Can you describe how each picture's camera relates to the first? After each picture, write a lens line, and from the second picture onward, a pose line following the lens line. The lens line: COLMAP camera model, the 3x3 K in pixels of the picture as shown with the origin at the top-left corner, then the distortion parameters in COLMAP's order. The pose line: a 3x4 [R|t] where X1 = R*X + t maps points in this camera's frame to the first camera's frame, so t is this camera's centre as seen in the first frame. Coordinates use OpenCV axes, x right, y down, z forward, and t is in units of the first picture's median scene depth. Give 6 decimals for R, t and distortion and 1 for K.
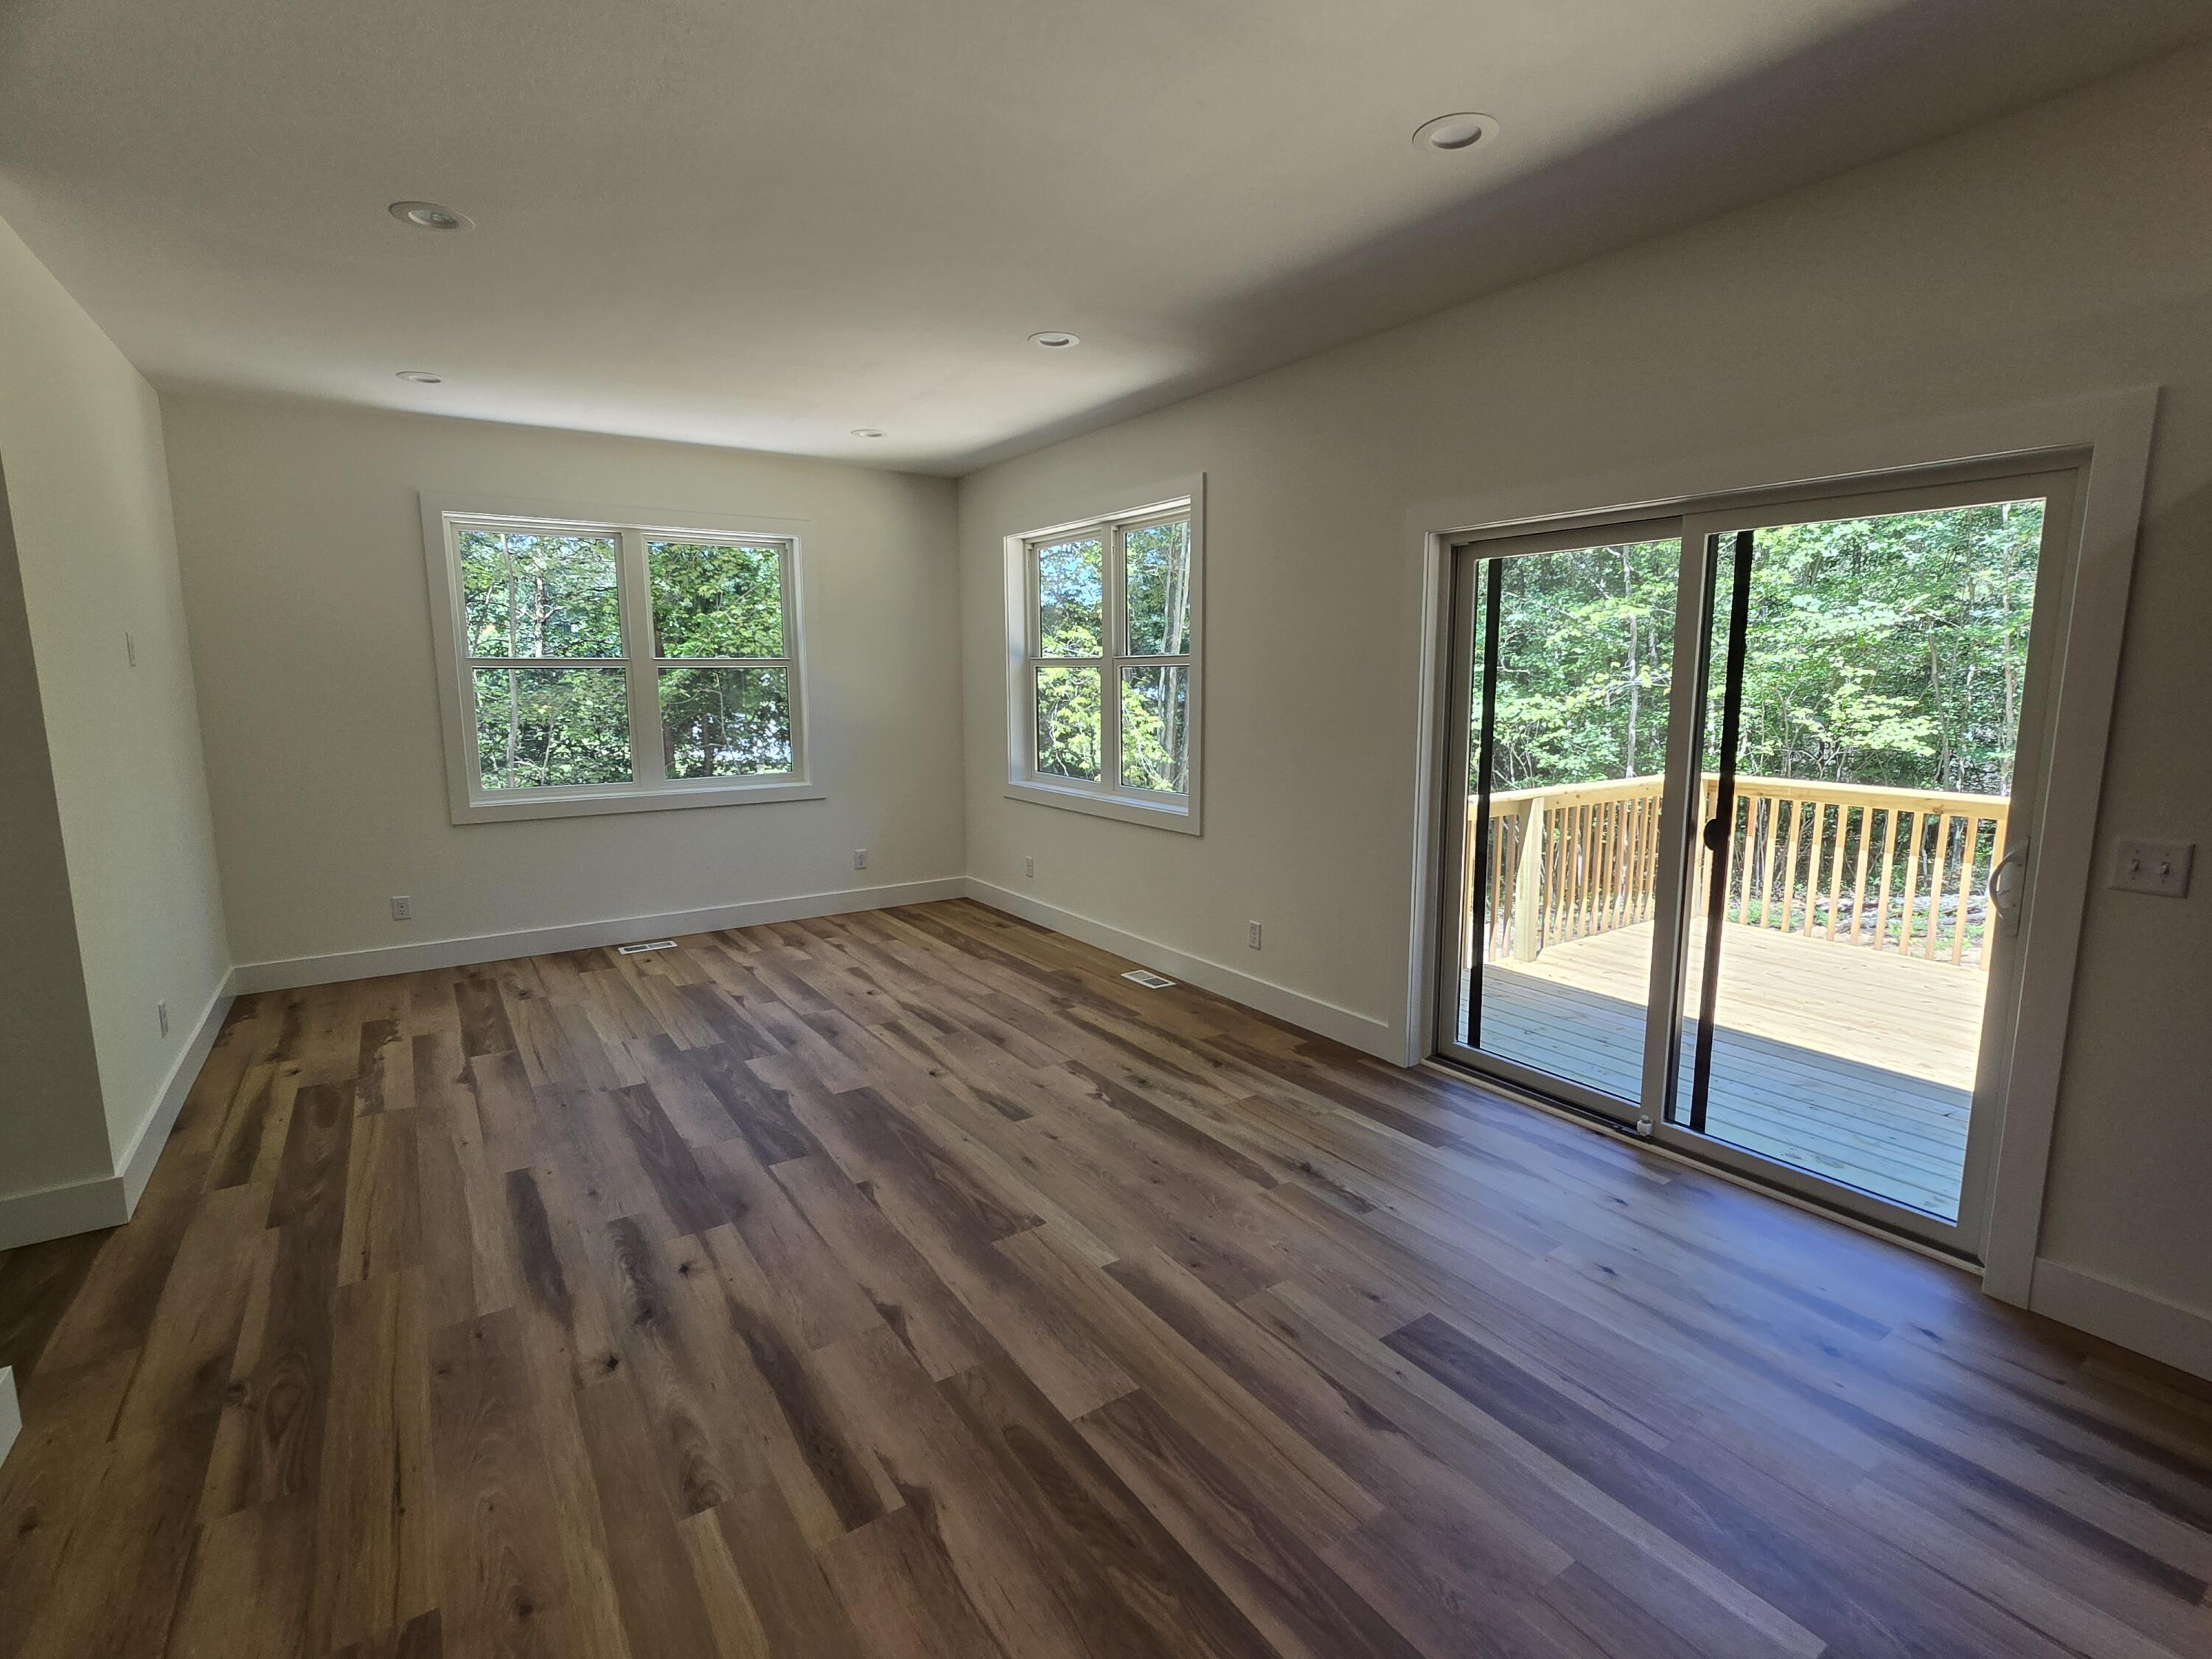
lens RADIAL K [[1040.0, 0, 1118.0], [0, 1040.0, 833.0], [0, 0, 1]] dist [-0.007257, 0.003247]
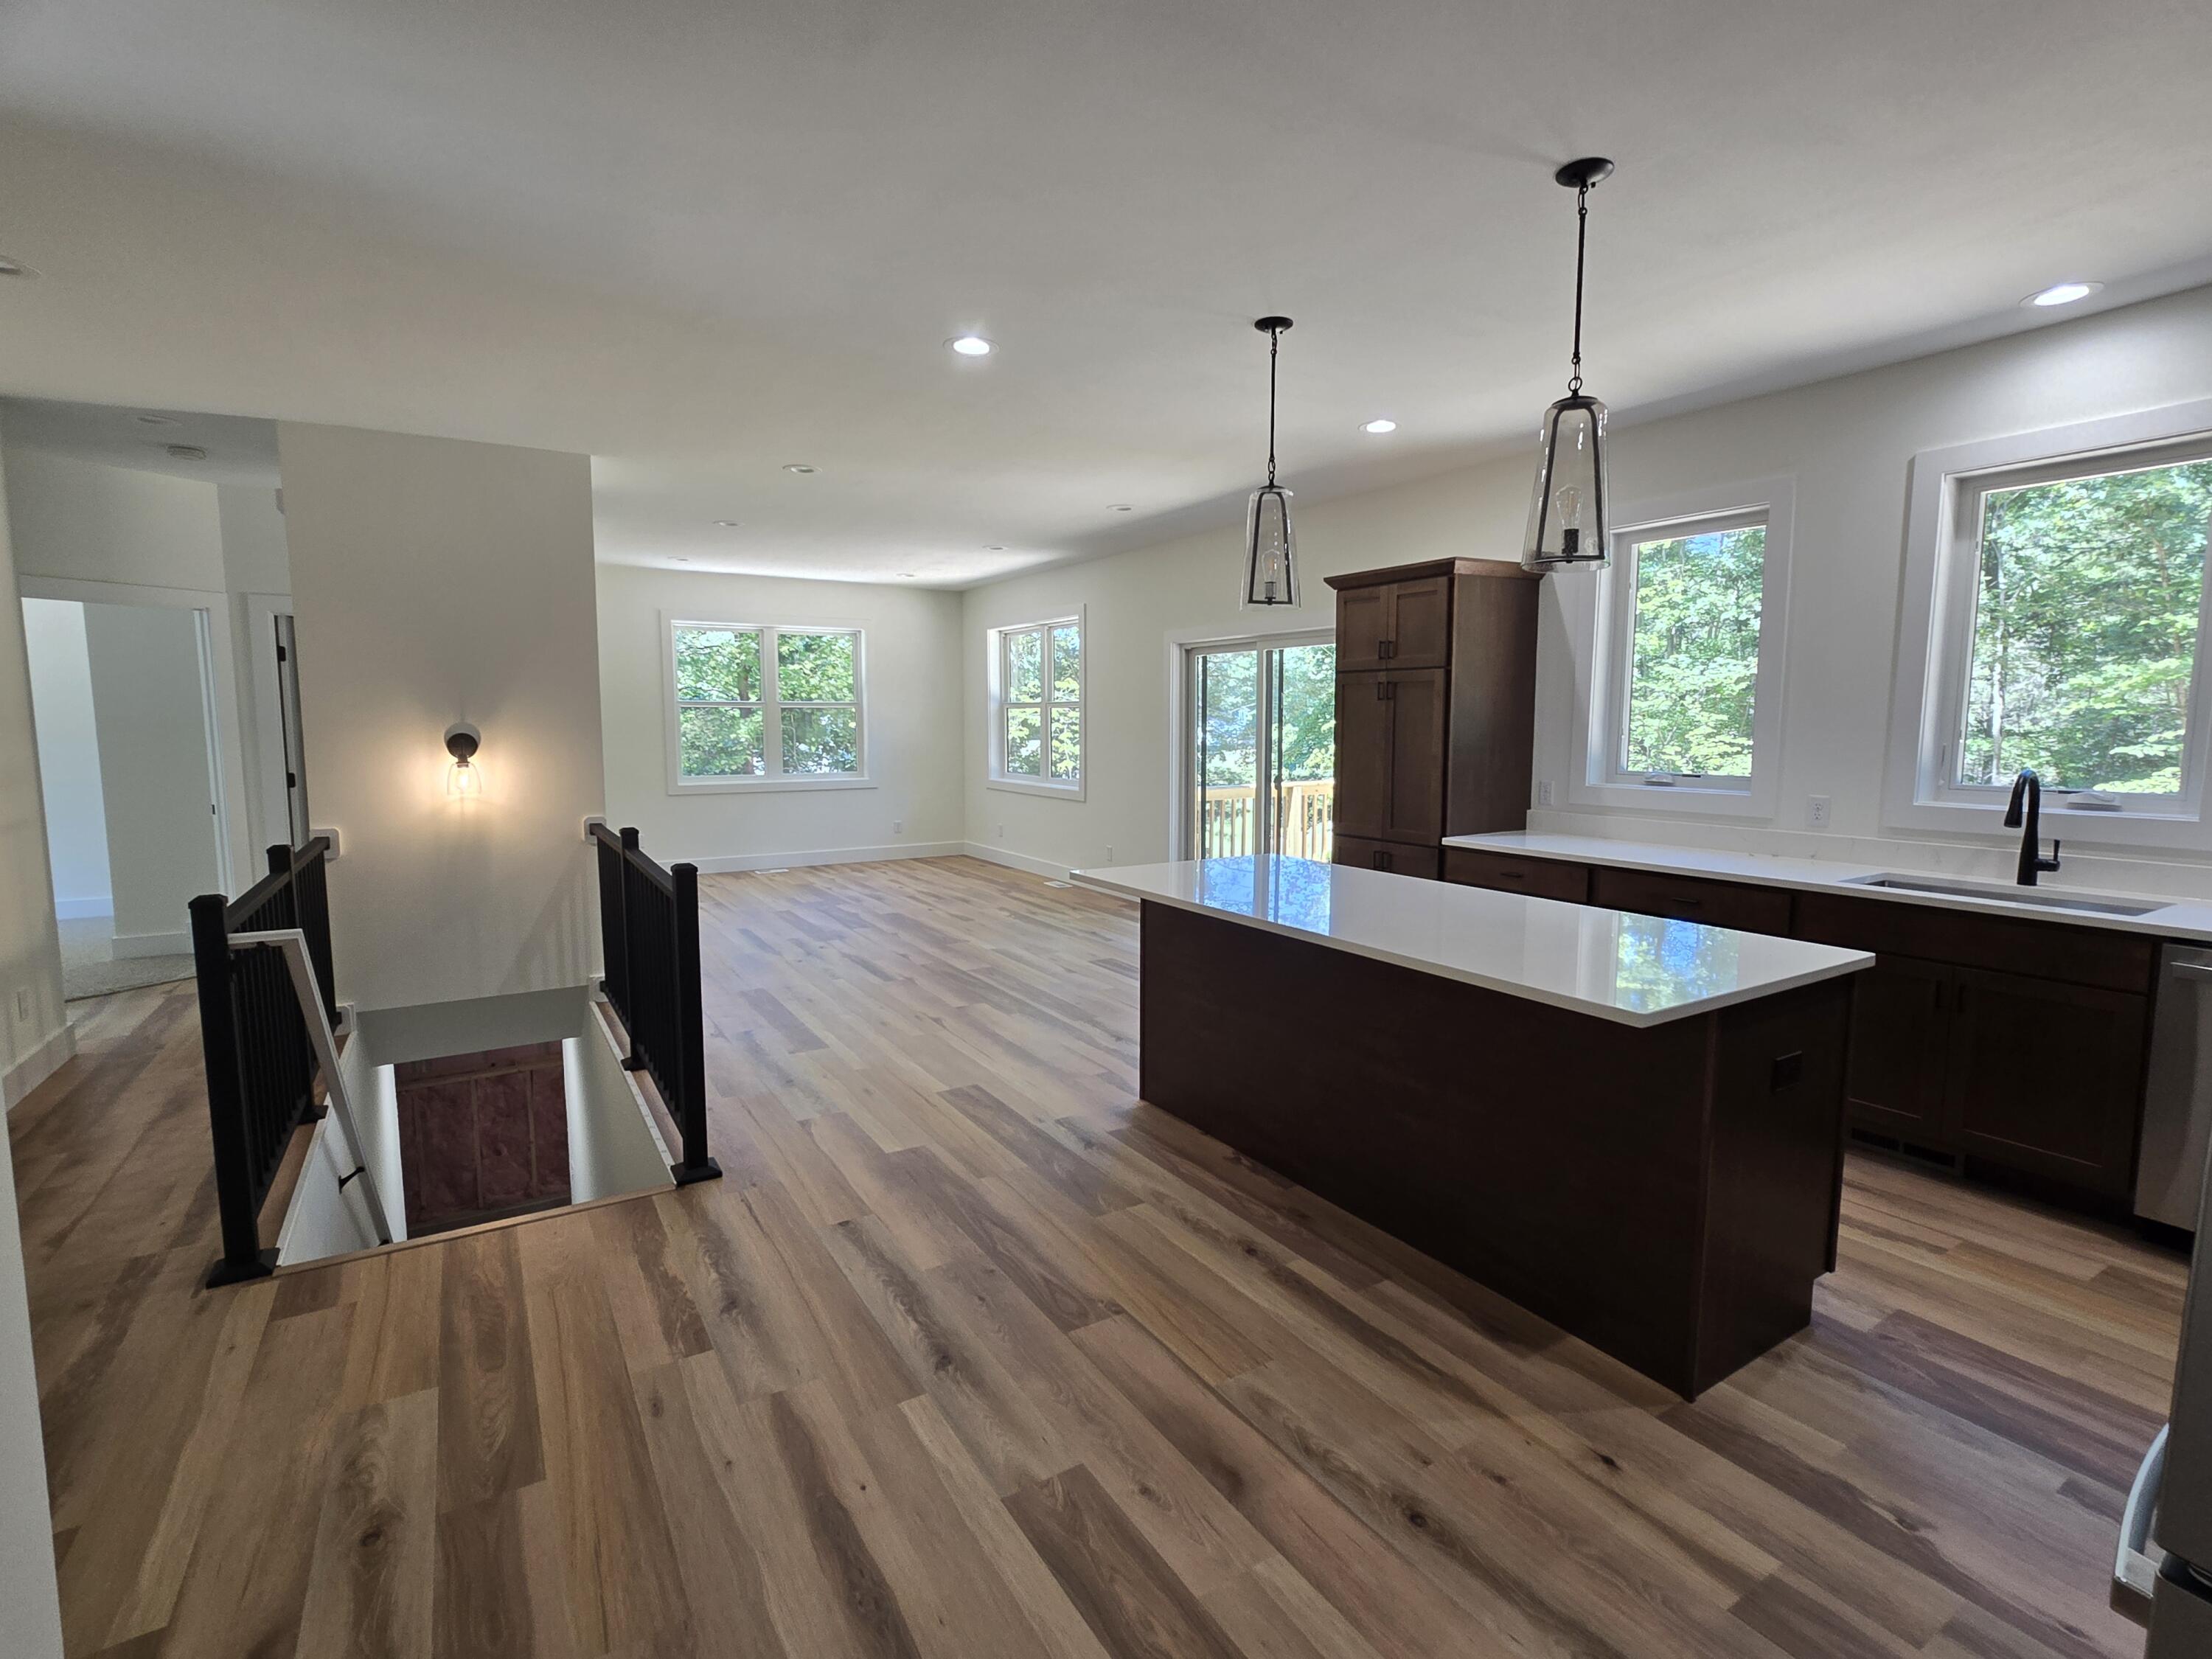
lens RADIAL K [[1040.0, 0, 1119.9], [0, 1040.0, 829.0], [0, 0, 1]] dist [-0.007257, 0.003247]
pose [[0.999298, 0.009314, -0.036282, 0.156694], [-0.010970, 0.998894, -0.045721, 0.100674], [0.035816, 0.046087, 0.998295, -0.601282]]
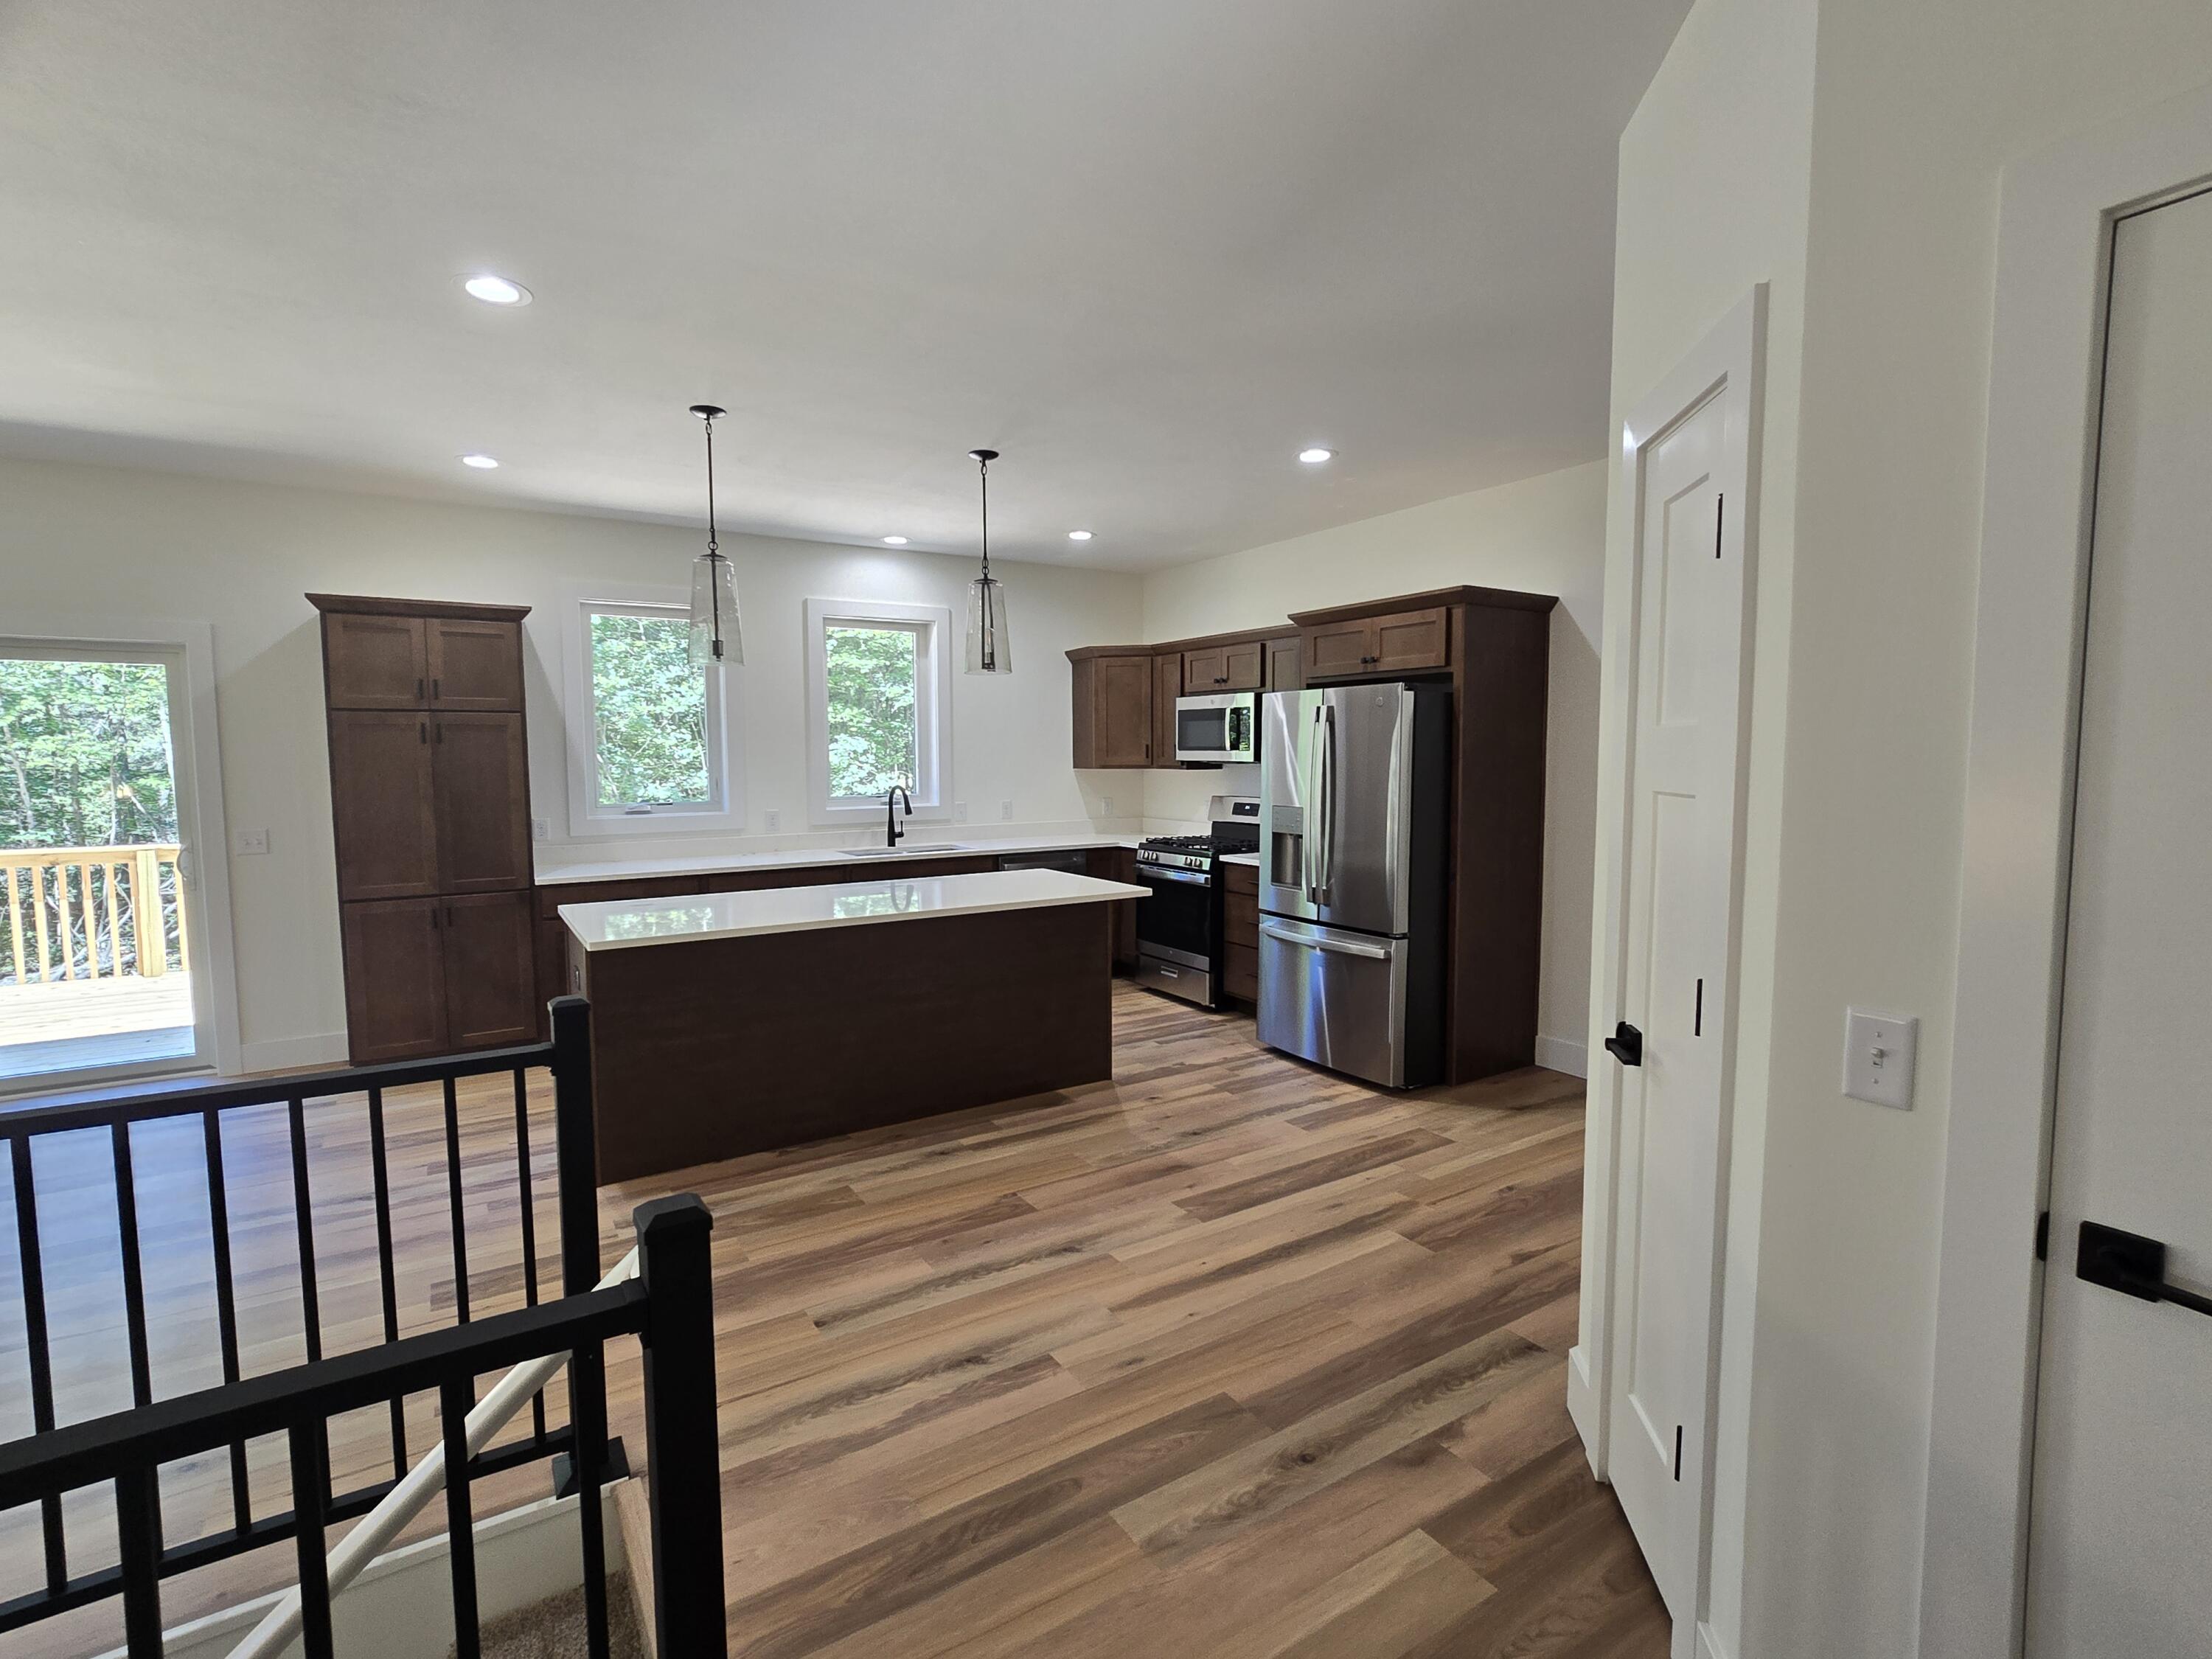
lens RADIAL K [[1040.0, 0, 1102.3], [0, 1040.0, 831.8], [0, 0, 1]] dist [-0.007257, 0.003247]
pose [[0.033419, -0.073340, 0.996747, -0.382989], [0.157677, 0.985201, 0.067204, 0.050755], [-0.986925, 0.154918, 0.044488, -0.295401]]
